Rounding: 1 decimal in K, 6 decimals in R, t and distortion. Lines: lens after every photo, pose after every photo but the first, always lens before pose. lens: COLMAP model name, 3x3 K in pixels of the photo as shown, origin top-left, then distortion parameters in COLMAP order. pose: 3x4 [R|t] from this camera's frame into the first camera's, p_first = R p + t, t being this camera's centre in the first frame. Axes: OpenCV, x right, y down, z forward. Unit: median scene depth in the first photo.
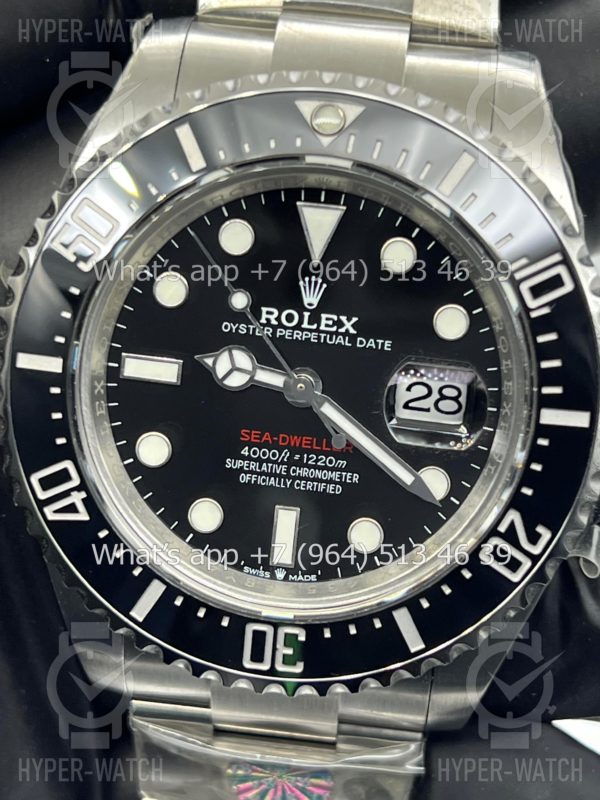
lens RADIAL K [[1858.0, 0, 301.5], [0, 1858.0, 399.9], [0, 0, 1]] dist [0.205386, 0.000000]
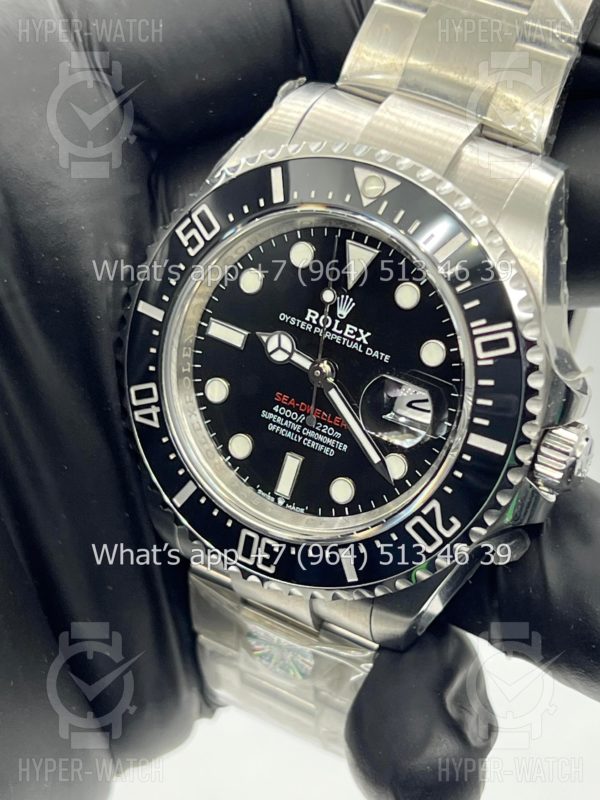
lens RADIAL K [[1858.0, 0, 296.5], [0, 1858.0, 401.9], [0, 0, 1]] dist [0.205386, 0.000000]
pose [[0.915938, 0.248105, -0.315440, 0.417695], [-0.227685, 0.968519, 0.100649, -0.119135], [0.330481, -0.020368, 0.943593, -0.289787]]
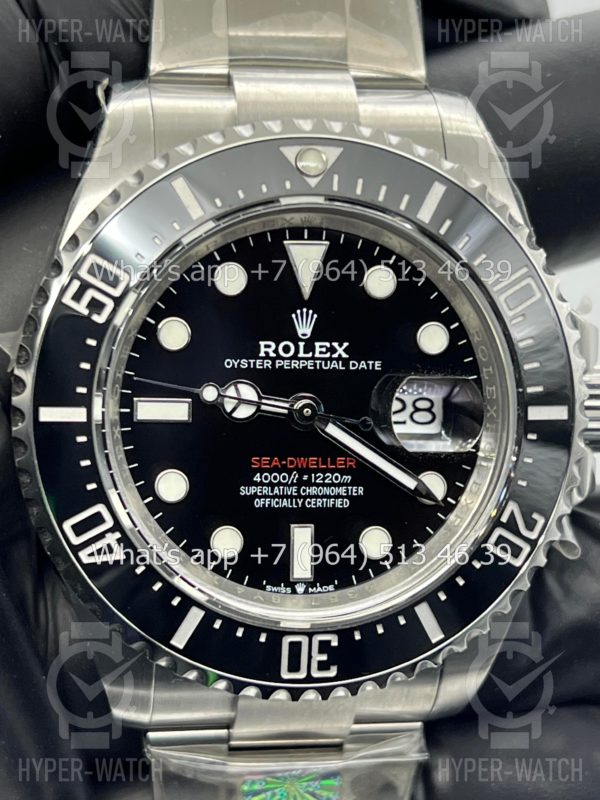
lens RADIAL K [[1858.0, 0, 290.5], [0, 1858.0, 418.9], [0, 0, 1]] dist [0.205386, 0.000000]
pose [[0.969874, -0.105845, 0.219410, -0.244367], [0.111779, 0.993623, -0.014774, 0.012113], [-0.216447, 0.038854, 0.975521, -0.046933]]
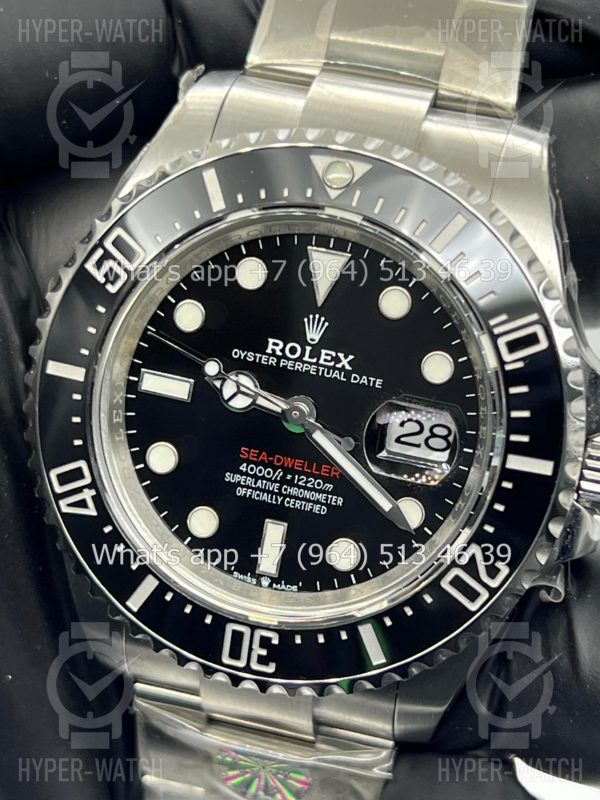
lens RADIAL K [[1858.0, 0, 307.6], [0, 1858.0, 403.1], [0, 0, 1]] dist [0.205386, 0.000000]
pose [[0.989242, 0.090782, -0.114714, 0.131299], [-0.091418, 0.995813, -0.000282, -0.013591], [0.114208, 0.010766, 0.993398, -0.090547]]
